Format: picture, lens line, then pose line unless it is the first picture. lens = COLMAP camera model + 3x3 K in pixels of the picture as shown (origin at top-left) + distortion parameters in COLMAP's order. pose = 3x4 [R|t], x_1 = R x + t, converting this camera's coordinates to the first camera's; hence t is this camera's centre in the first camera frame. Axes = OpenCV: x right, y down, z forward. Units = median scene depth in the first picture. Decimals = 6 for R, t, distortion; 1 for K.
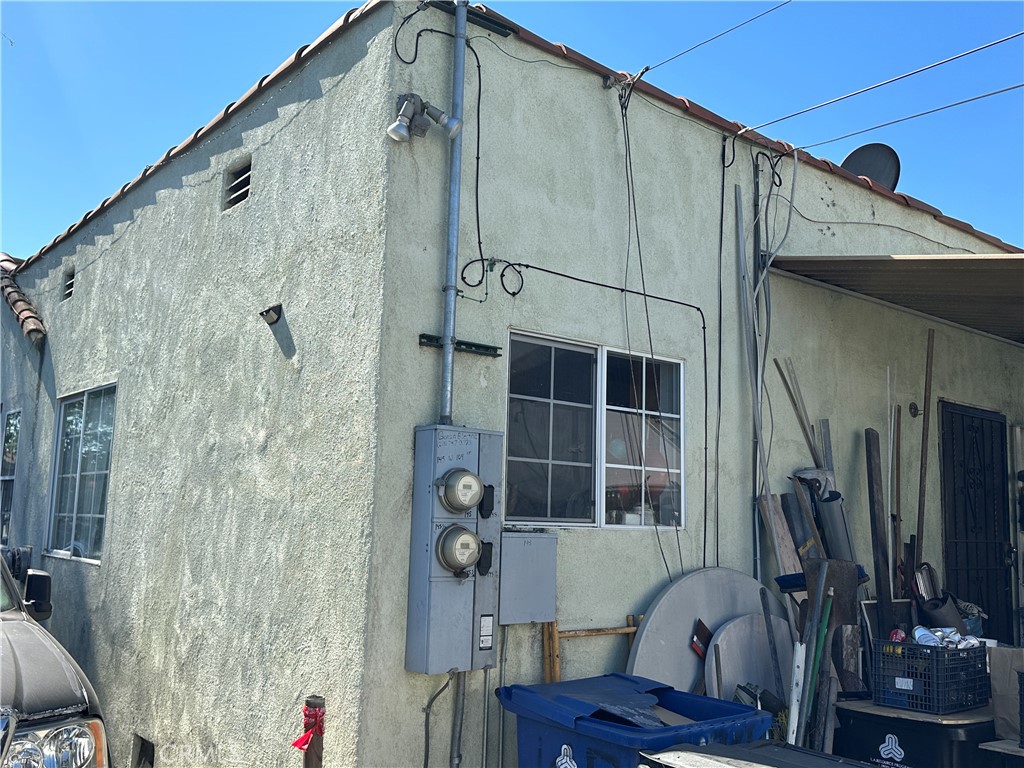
lens RADIAL K [[959.2, 0, 512.9], [0, 959.2, 384.5], [0, 0, 1]] dist [0.122160, 0.000000]
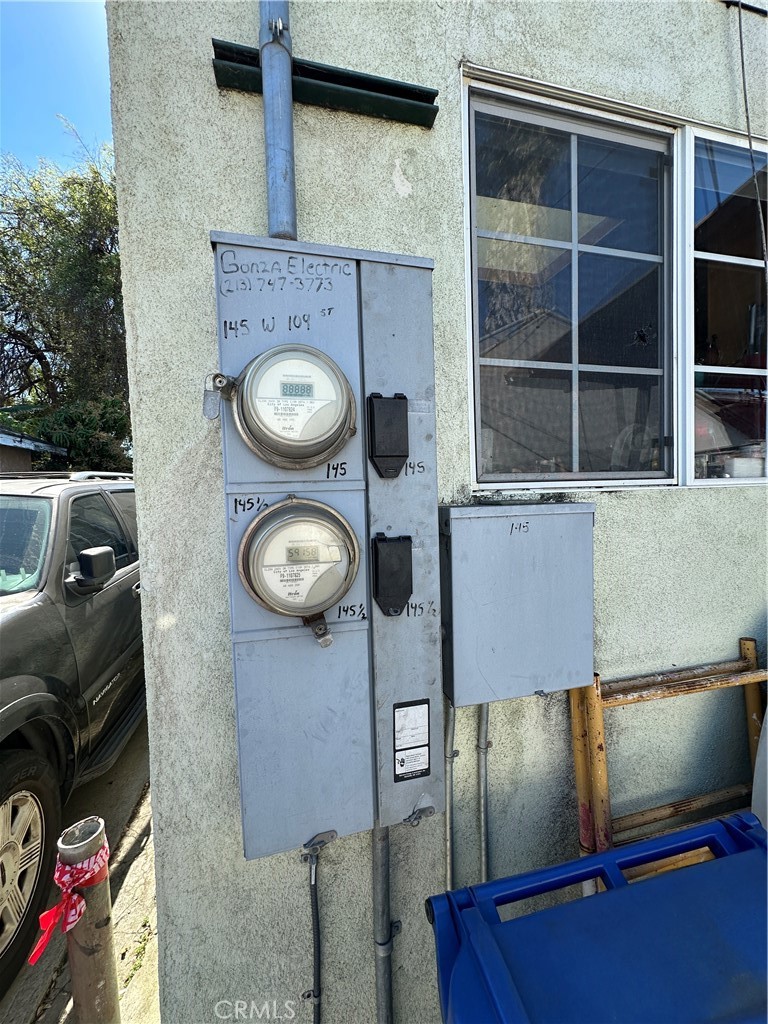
lens RADIAL K [[407.0, 0, 384.6], [0, 407.0, 510.0], [0, 0, 1]] dist [-0.002408, 0.000101]
pose [[0.905452, -0.034531, -0.423041, 0.038256], [0.110965, 0.981280, 0.157405, 0.117923], [0.409687, -0.189465, 0.892334, 0.794765]]
